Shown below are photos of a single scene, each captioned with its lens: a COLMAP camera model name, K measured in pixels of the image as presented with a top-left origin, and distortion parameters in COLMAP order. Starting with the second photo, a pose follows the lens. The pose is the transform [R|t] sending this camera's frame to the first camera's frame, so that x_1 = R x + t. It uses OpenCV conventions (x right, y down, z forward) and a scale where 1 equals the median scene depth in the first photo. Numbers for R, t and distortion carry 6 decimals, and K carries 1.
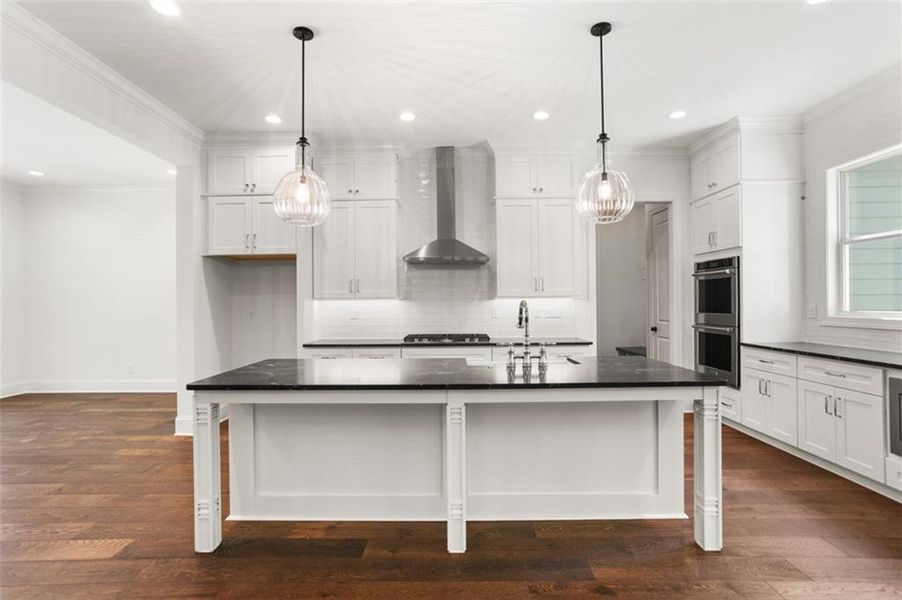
lens RADIAL K [[436.4, 0, 456.0], [0, 436.4, 297.0], [0, 0, 1]] dist [0.001046, 0.000643]
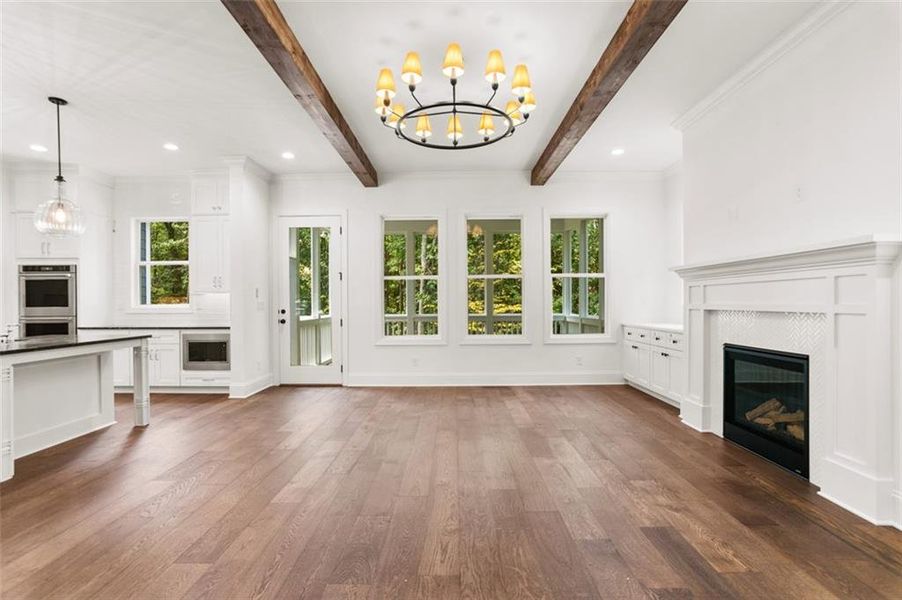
lens RADIAL K [[402.6, 0, 451.0], [0, 402.6, 300.0], [0, 0, 1]] dist [0.000867, 0.000228]
pose [[-0.017338, 0.008988, 0.999809, -0.671432], [-0.002975, 0.999955, -0.009041, 0.027166], [-0.999845, -0.003131, -0.017311, -0.170790]]
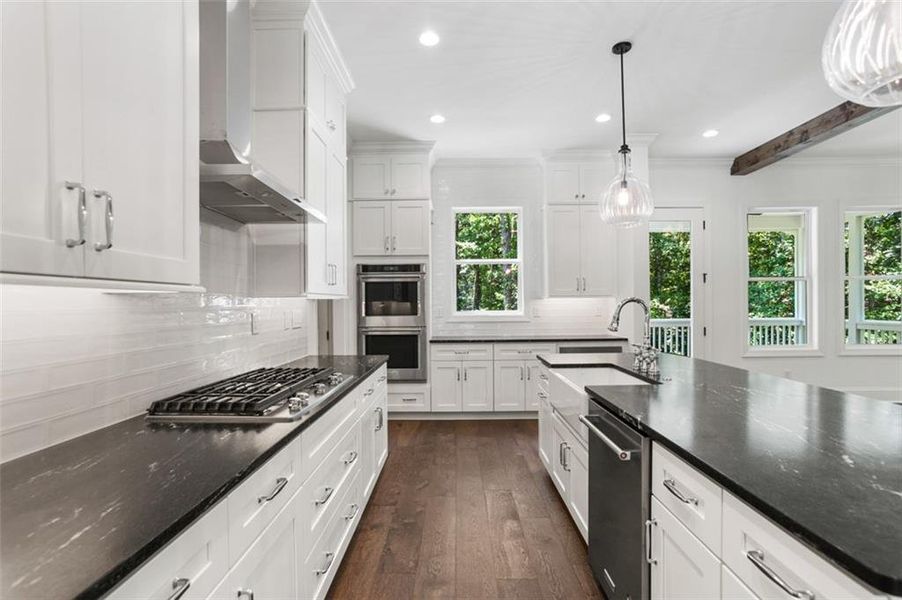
lens RADIAL K [[436.4, 0, 456.0], [0, 436.4, 297.0], [0, 0, 1]] dist [0.001046, 0.000643]
pose [[-0.012328, 0.028800, 0.999509, -0.494154], [-0.004008, 0.999576, -0.028851, 0.025451], [-0.999916, -0.004362, -0.012208, 0.965332]]
